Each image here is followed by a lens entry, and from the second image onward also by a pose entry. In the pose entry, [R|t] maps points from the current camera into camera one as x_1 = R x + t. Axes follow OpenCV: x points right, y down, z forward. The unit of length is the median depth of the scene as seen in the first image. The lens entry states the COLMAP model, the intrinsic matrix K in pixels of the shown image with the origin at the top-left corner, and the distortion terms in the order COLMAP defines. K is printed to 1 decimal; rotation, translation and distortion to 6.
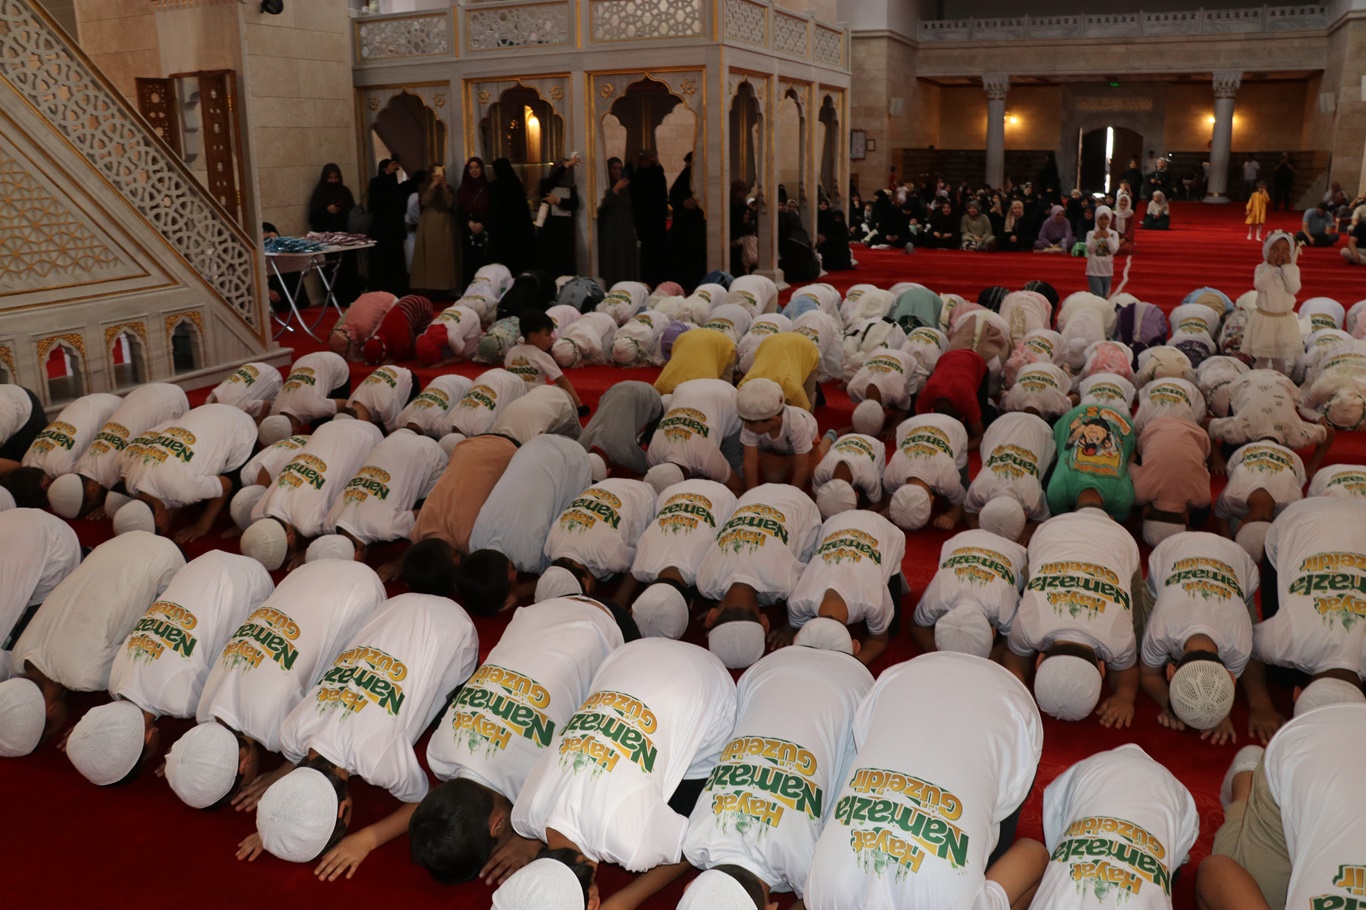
lens RADIAL K [[1118.2, 0, 683.0], [0, 1118.2, 455.0], [0, 0, 1]] dist [-0.185068, 0.160964]
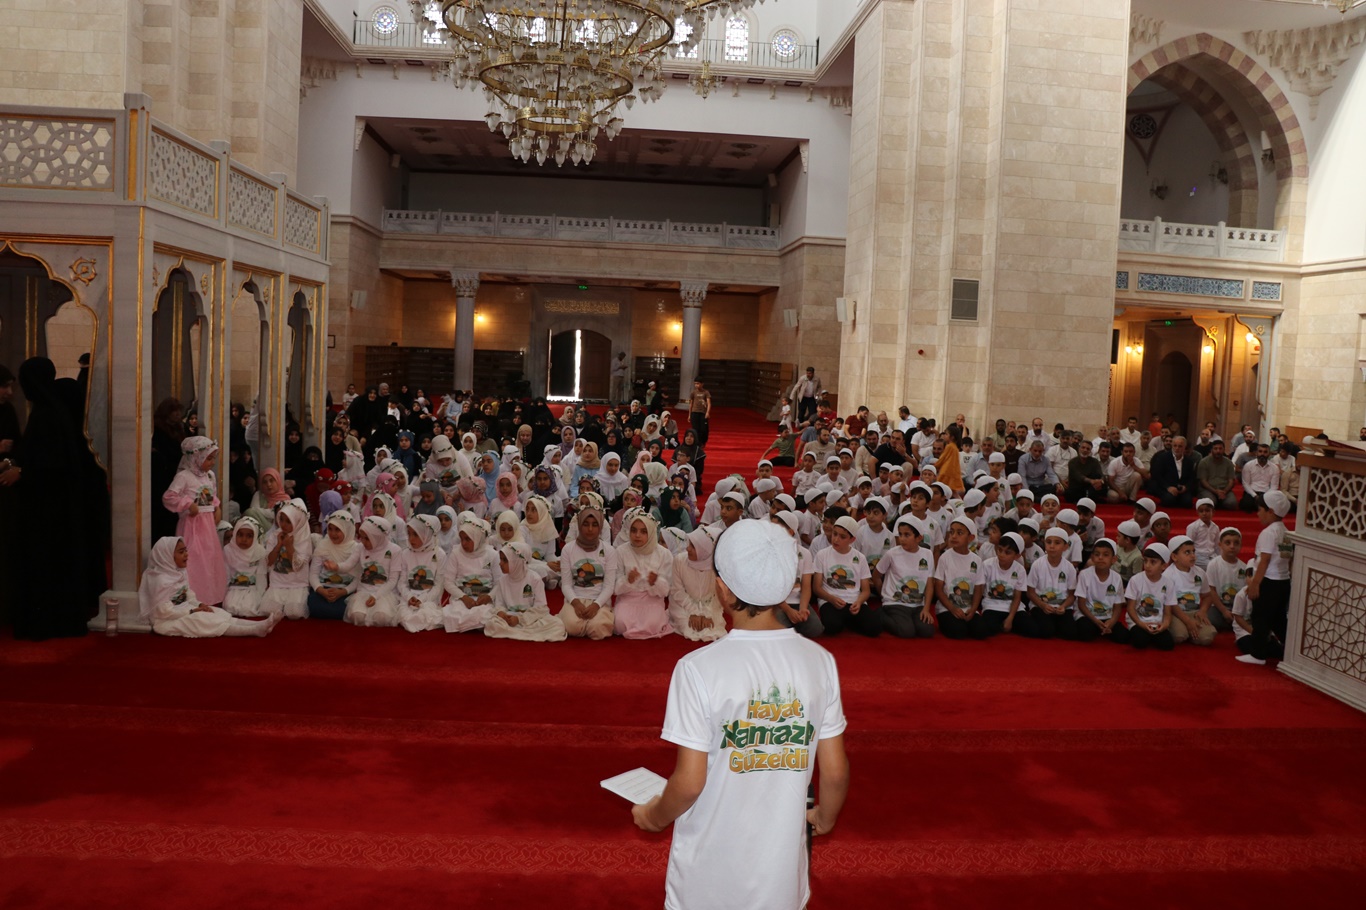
lens RADIAL K [[1118.2, 0, 683.0], [0, 1118.2, 455.0], [0, 0, 1]] dist [-0.185068, 0.160964]
pose [[0.882587, 0.011838, 0.470000, 0.007067], [0.066735, 0.986406, -0.150164, -0.039902], [-0.465389, 0.163898, 0.869799, 0.112234]]
